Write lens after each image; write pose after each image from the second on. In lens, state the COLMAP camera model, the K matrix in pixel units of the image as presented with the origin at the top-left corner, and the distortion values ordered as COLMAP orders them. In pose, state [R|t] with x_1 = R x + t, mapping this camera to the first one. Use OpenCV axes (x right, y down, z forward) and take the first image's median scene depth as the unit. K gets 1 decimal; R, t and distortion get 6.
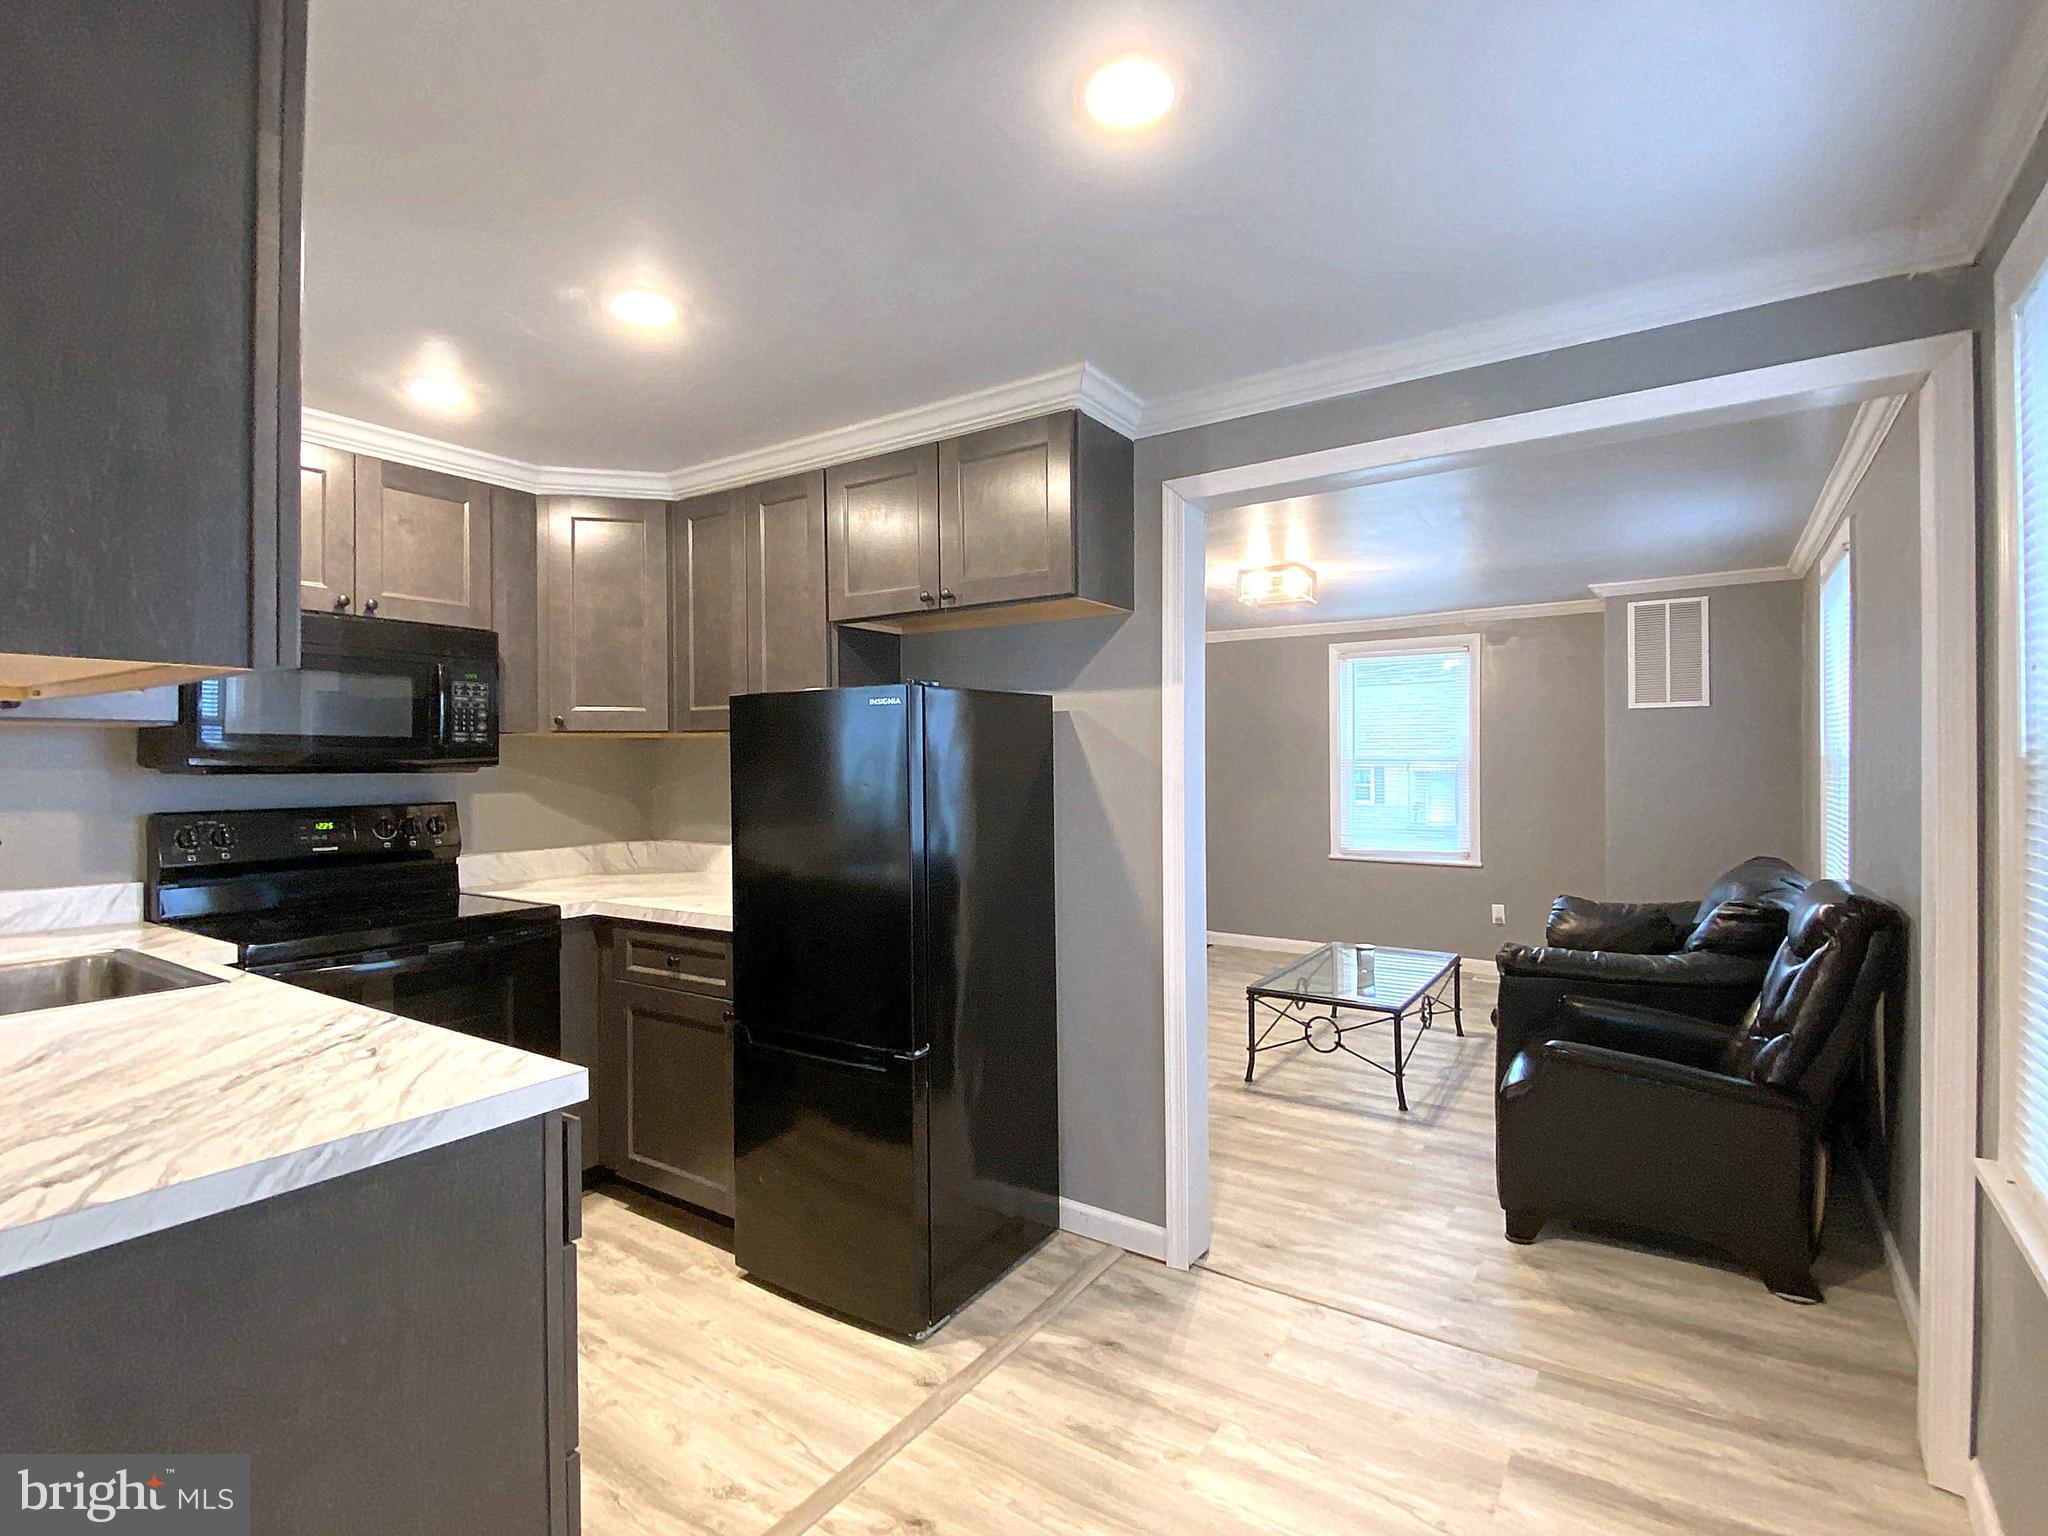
lens RADIAL K [[1008.5, 0, 1022.6], [0, 1008.5, 759.6], [0, 0, 1]] dist [0.053121, -0.054931]
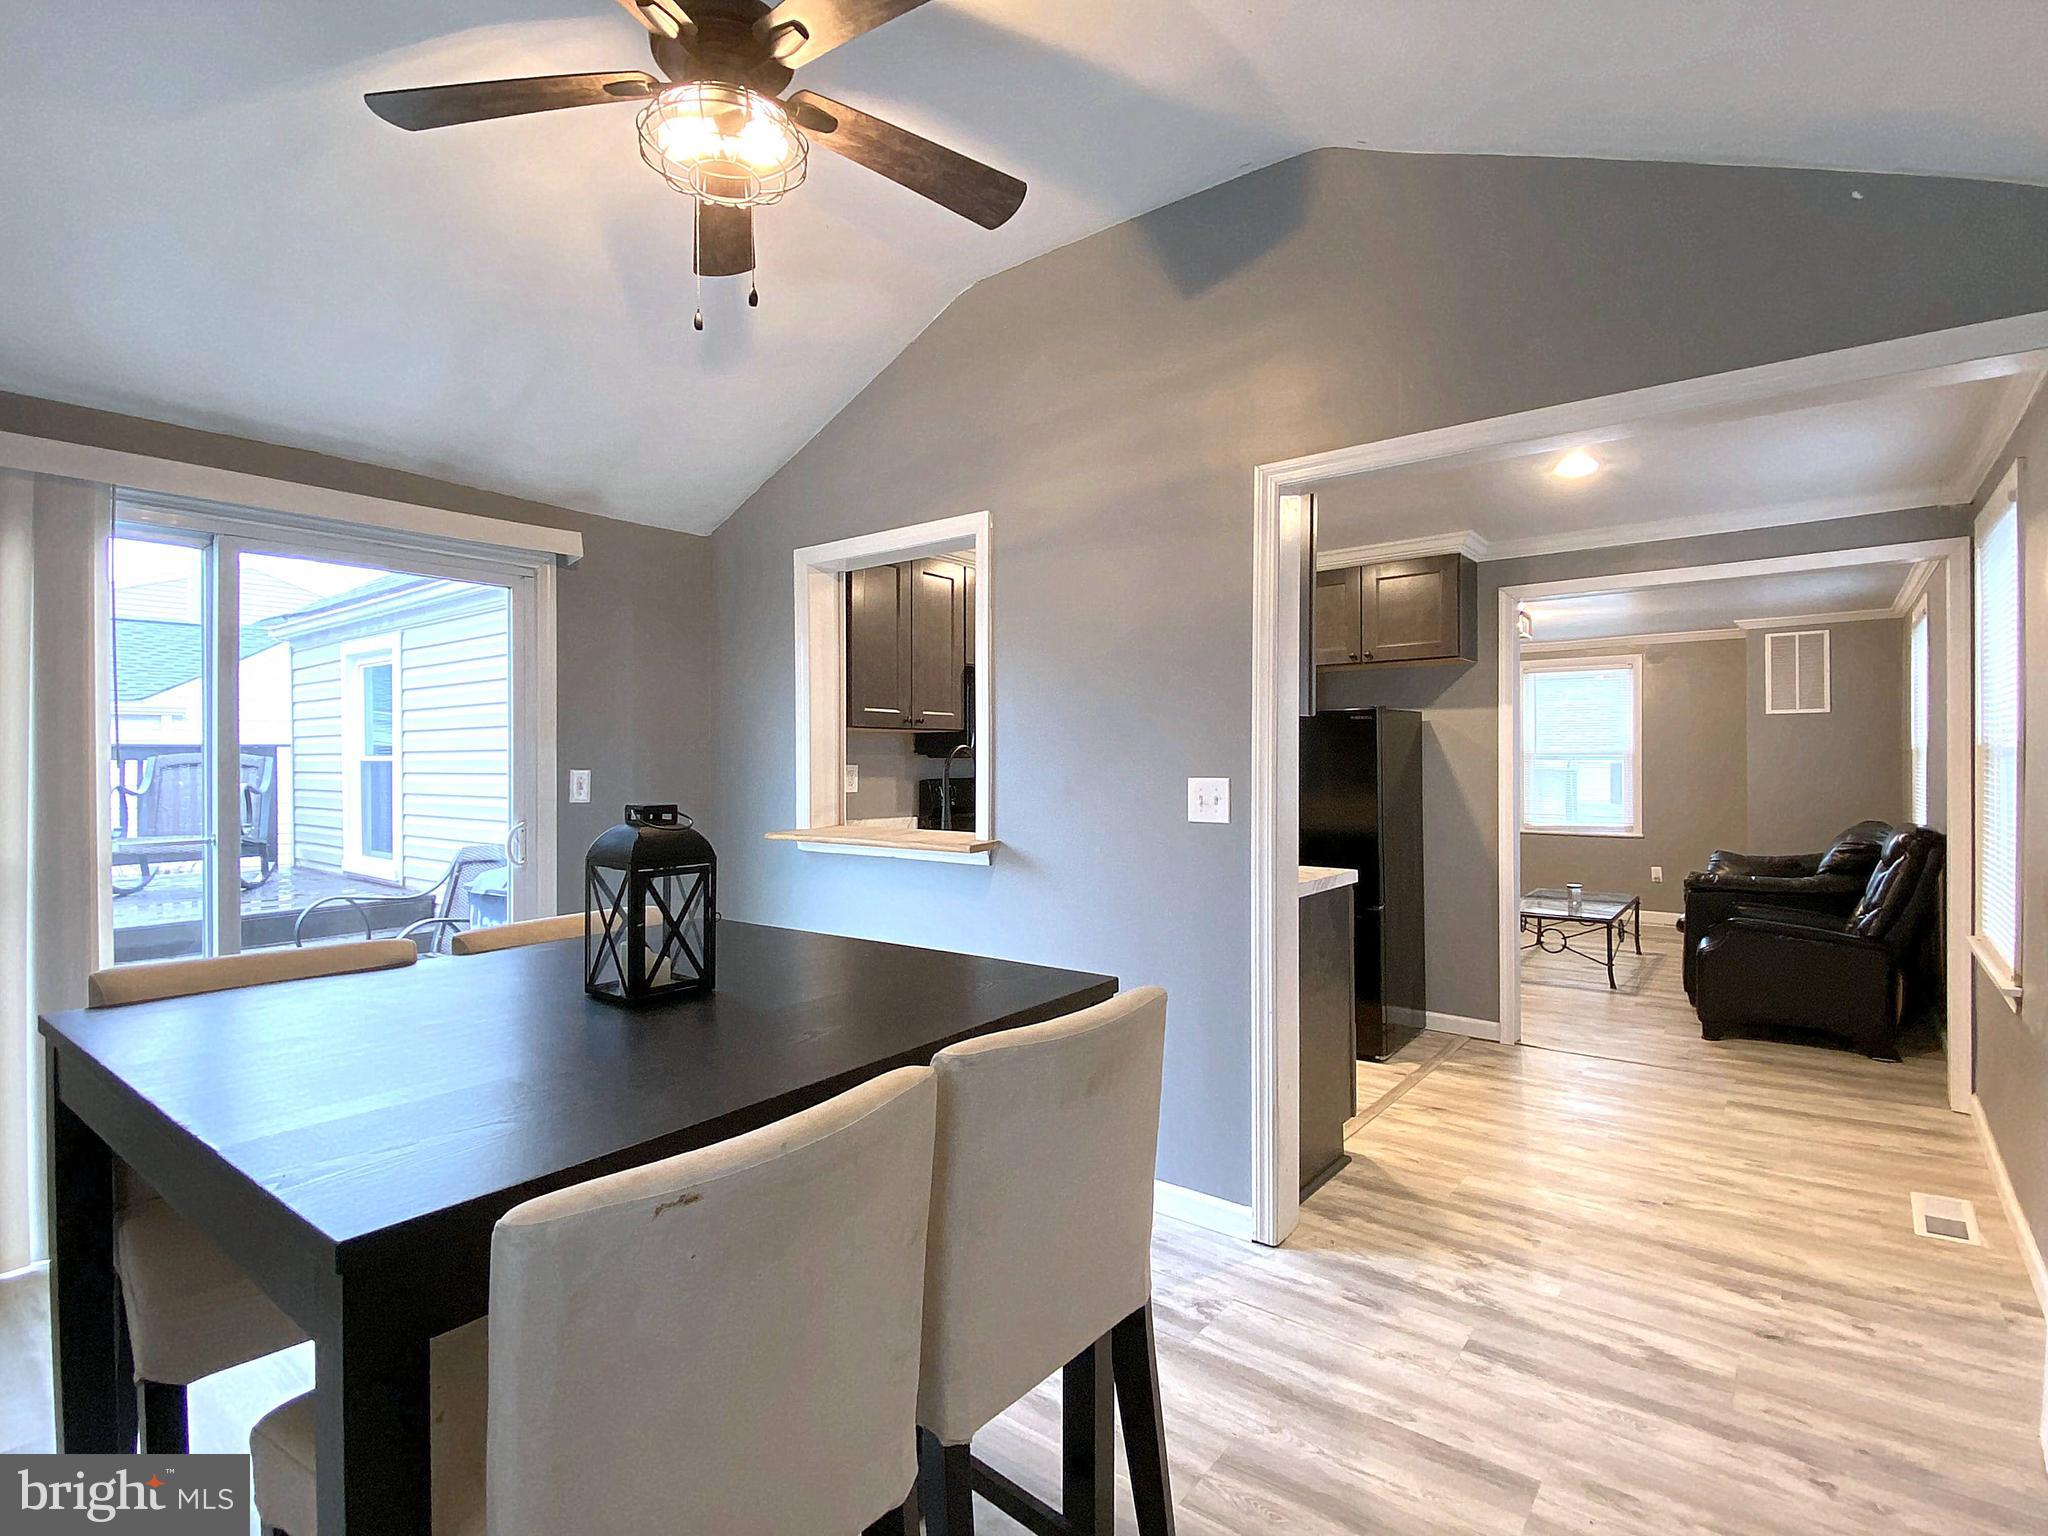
lens RADIAL K [[1008.5, 0, 1022.6], [0, 1008.5, 759.6], [0, 0, 1]] dist [0.053121, -0.054931]
pose [[0.997229, -0.000770, -0.074384, -0.505629], [0.000854, 0.999999, 0.001105, 0.013643], [0.074383, -0.001166, 0.997229, -0.737124]]
